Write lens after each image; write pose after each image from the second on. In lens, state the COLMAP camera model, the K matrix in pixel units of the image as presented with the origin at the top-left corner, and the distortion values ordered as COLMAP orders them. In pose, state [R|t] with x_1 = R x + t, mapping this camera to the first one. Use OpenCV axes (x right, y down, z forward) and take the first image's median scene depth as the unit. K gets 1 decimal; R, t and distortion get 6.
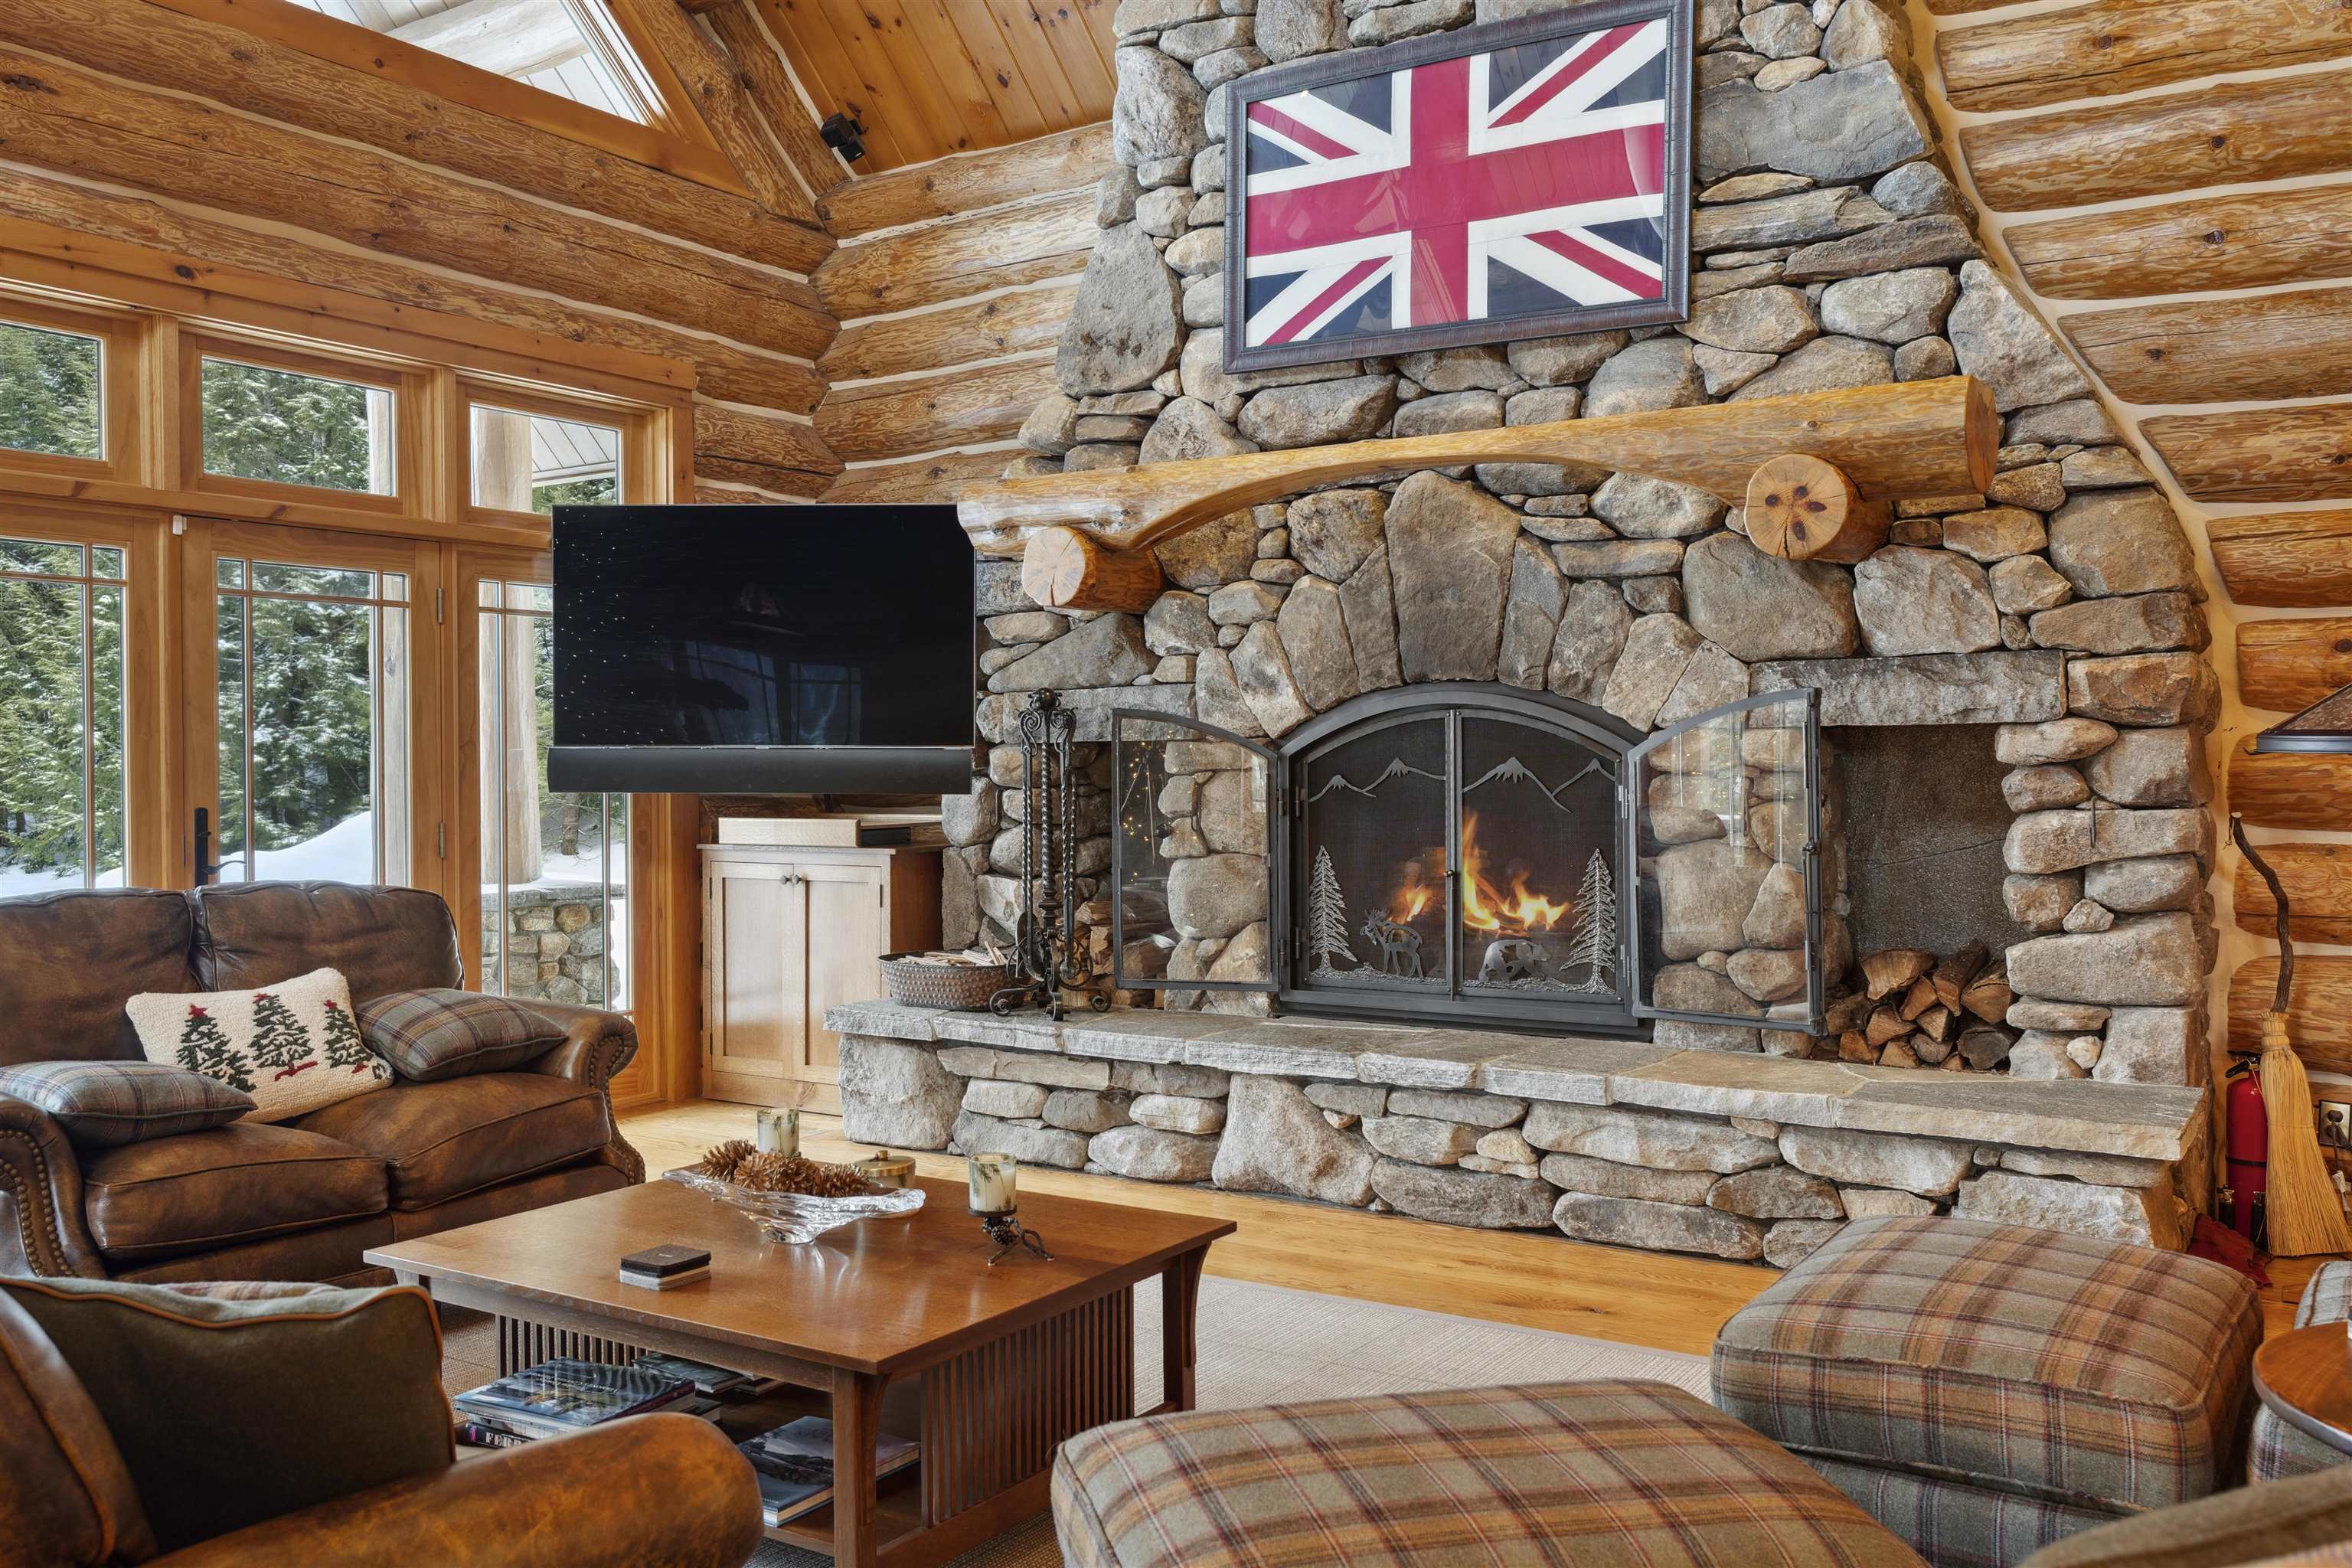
lens RADIAL K [[1905.4, 0, 1176.0], [0, 1905.4, 784.0], [0, 0, 1]] dist [-0.001807, -0.001118]
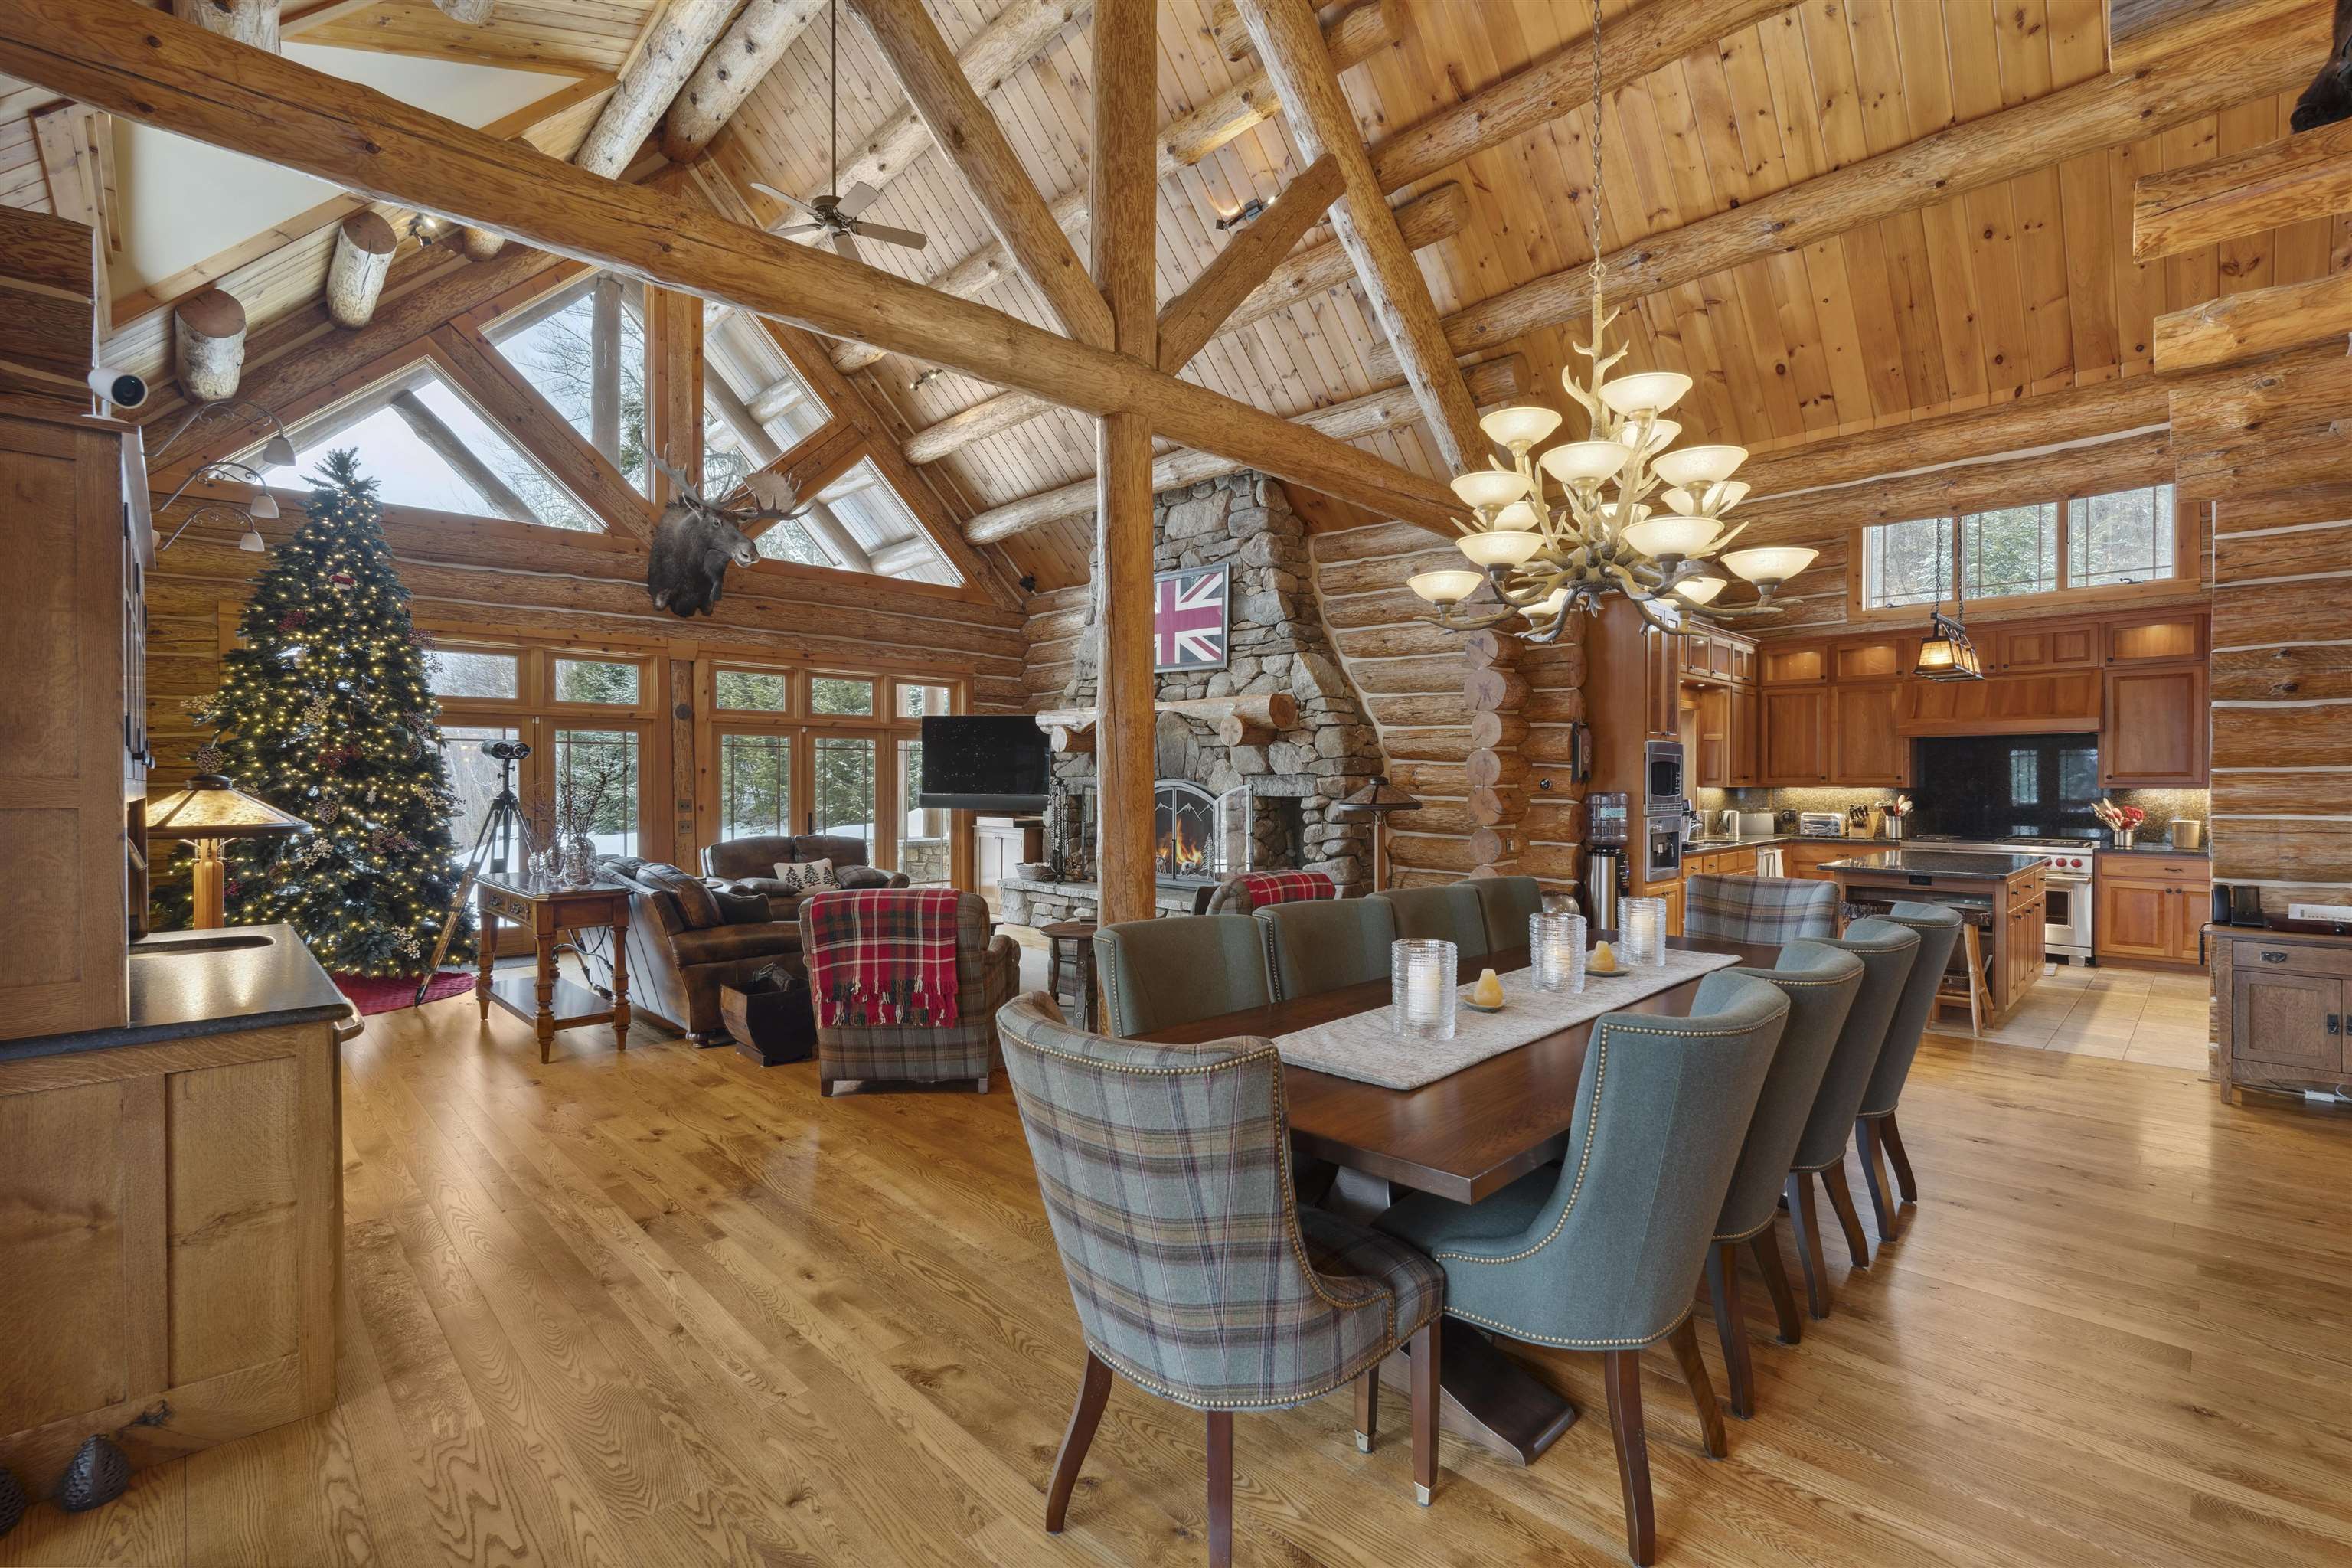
lens RADIAL K [[1025.6, 0, 1176.0], [0, 1025.6, 784.0], [0, 0, 1]] dist [-0.000160, -0.000078]
pose [[0.976388, 0.009776, -0.215801, 0.528018], [-0.011082, 0.999927, -0.004846, -0.037434], [0.215738, 0.007123, 0.976425, -0.654717]]
